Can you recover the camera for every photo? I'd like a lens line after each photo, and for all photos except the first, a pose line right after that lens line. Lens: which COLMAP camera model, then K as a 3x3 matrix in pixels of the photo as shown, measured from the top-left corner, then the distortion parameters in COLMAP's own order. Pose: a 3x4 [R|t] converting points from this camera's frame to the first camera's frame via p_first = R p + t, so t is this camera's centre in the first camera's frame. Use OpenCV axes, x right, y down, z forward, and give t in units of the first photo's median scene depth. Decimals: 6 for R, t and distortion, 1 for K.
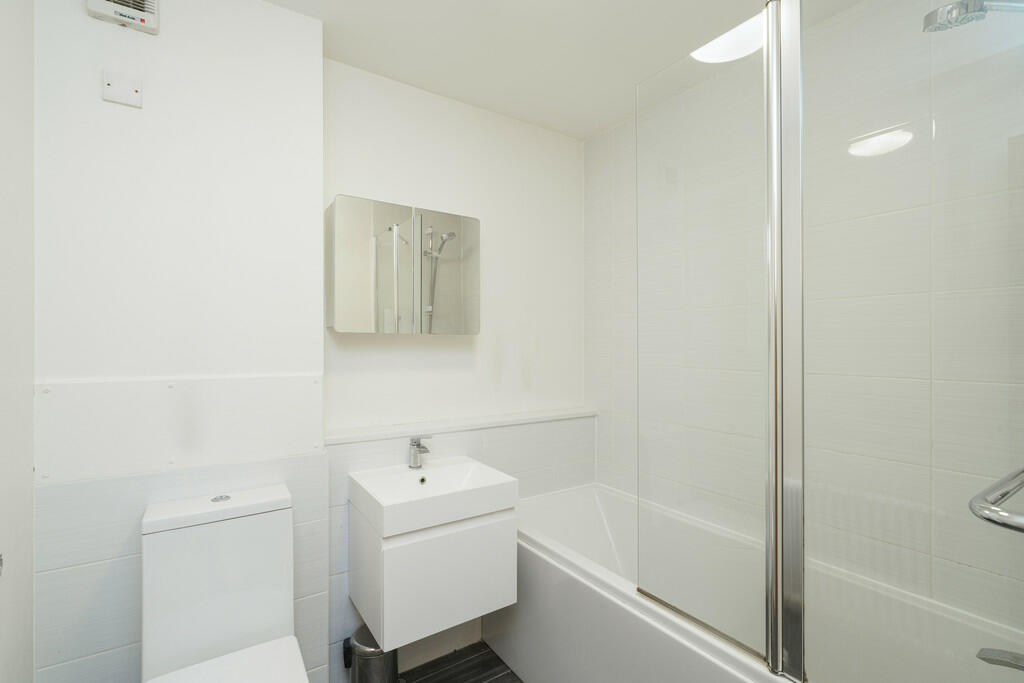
lens RADIAL K [[458.7, 0, 507.6], [0, 458.7, 340.6], [0, 0, 1]] dist [-0.002464, 0.000169]
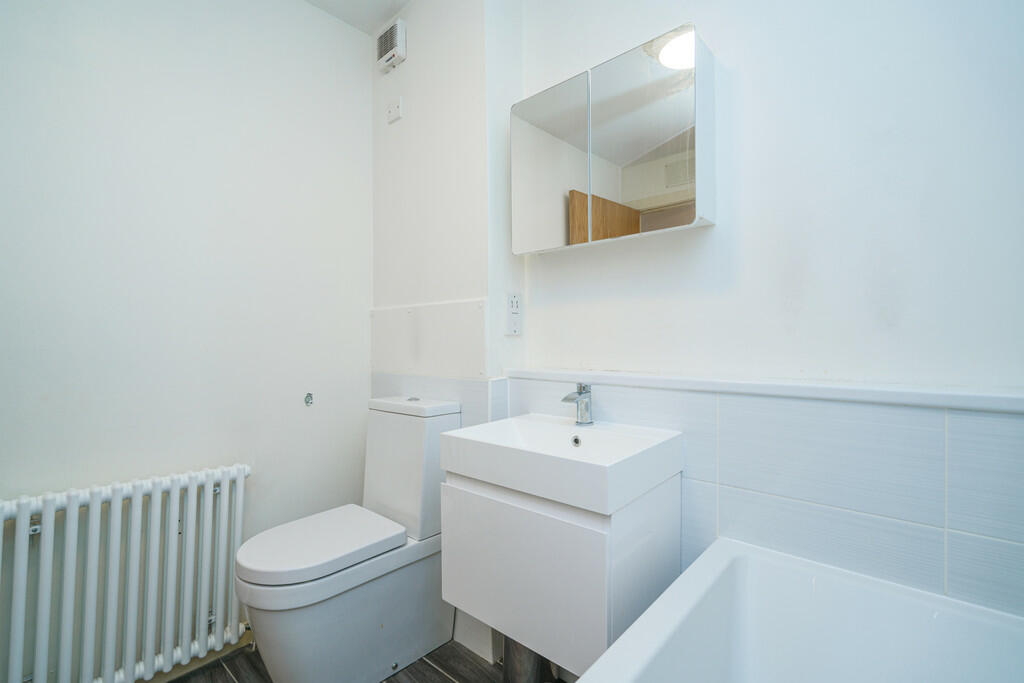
lens RADIAL K [[458.7, 0, 507.6], [0, 458.7, 340.6], [0, 0, 1]] dist [-0.002464, 0.000169]
pose [[0.251394, -0.006946, -0.967860, 0.521517], [0.013685, 0.999900, -0.003621, 0.156122], [0.967788, -0.012335, 0.251463, 0.759077]]
